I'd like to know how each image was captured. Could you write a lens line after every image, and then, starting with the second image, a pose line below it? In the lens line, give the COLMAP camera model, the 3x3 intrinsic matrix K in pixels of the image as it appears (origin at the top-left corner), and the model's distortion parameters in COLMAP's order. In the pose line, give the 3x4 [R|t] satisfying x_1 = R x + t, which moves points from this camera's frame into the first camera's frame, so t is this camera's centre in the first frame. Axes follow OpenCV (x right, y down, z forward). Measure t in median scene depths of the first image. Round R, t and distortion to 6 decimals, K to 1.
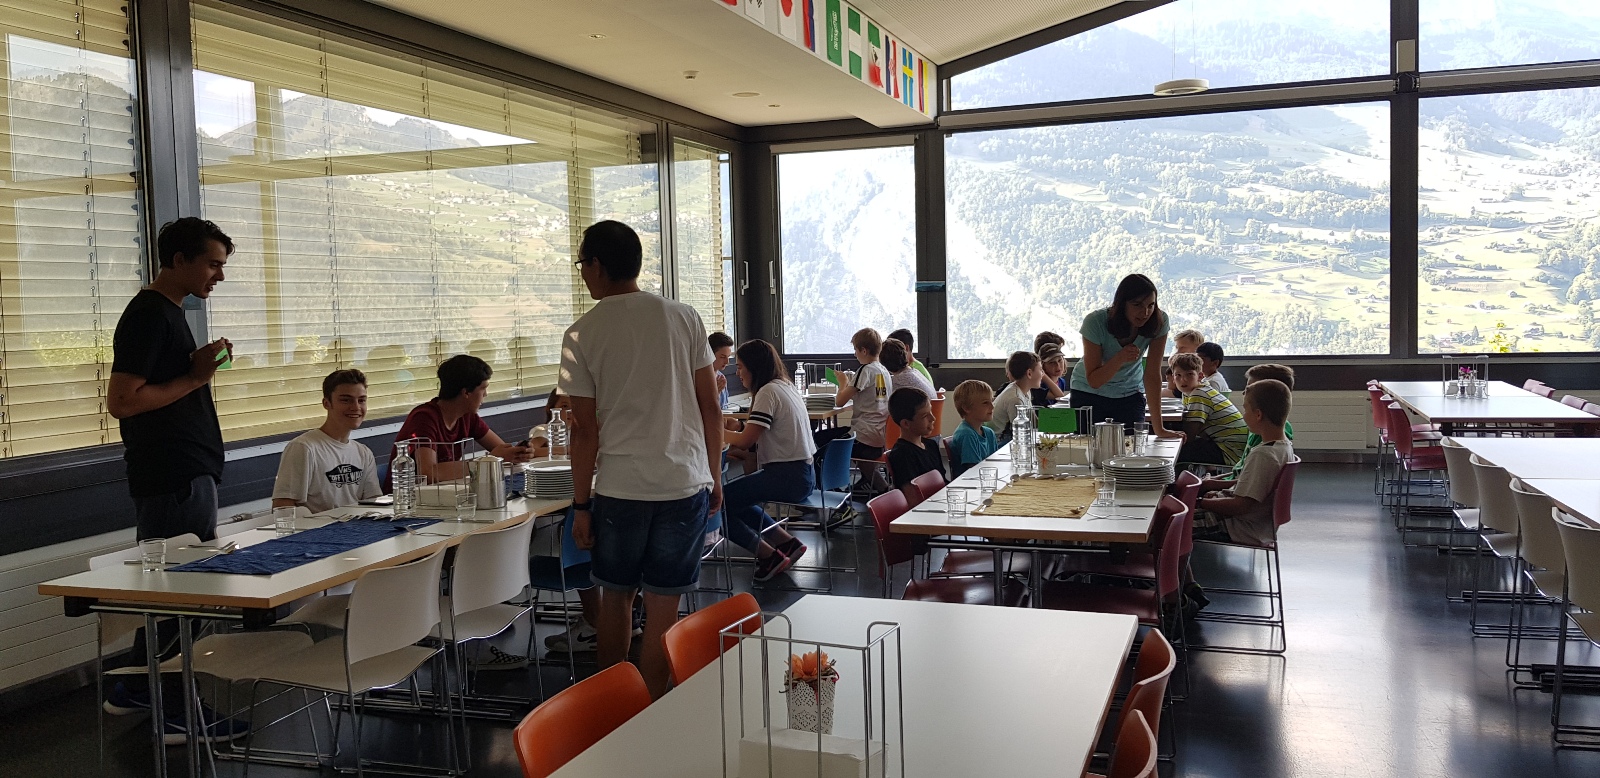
lens RADIAL K [[1269.4, 0, 791.8], [0, 1269.4, 384.0], [0, 0, 1]] dist [0.055095, -0.103838]
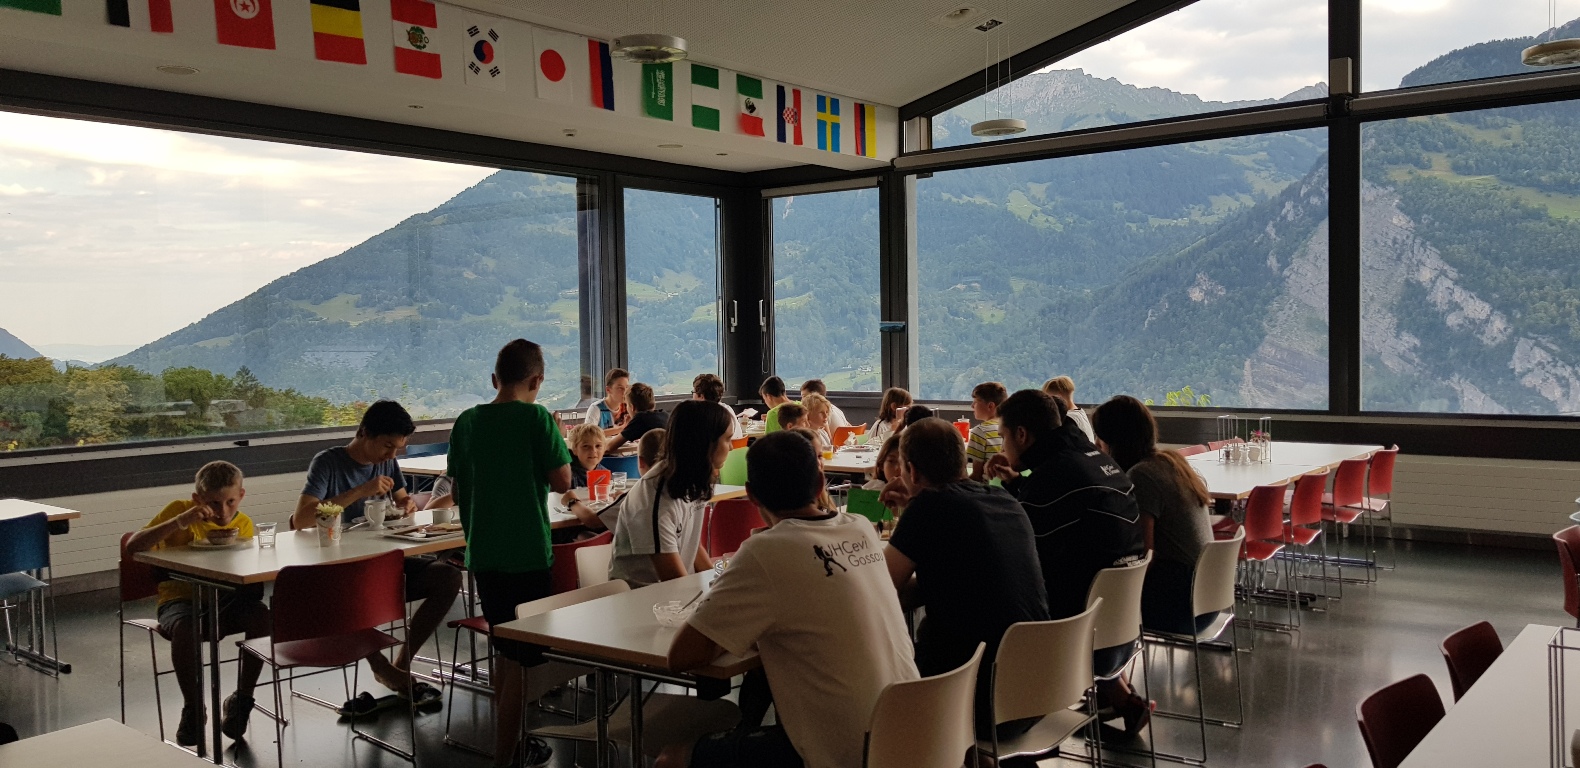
lens RADIAL K [[1253.5, 0, 803.8], [0, 1253.5, 372.4], [0, 0, 1]] dist [0.055095, -0.103838]
pose [[0.942485, 0.022110, -0.333518, 0.376374], [-0.031316, 0.999262, -0.022252, -0.016865], [0.332780, 0.031416, 0.942481, 0.047258]]
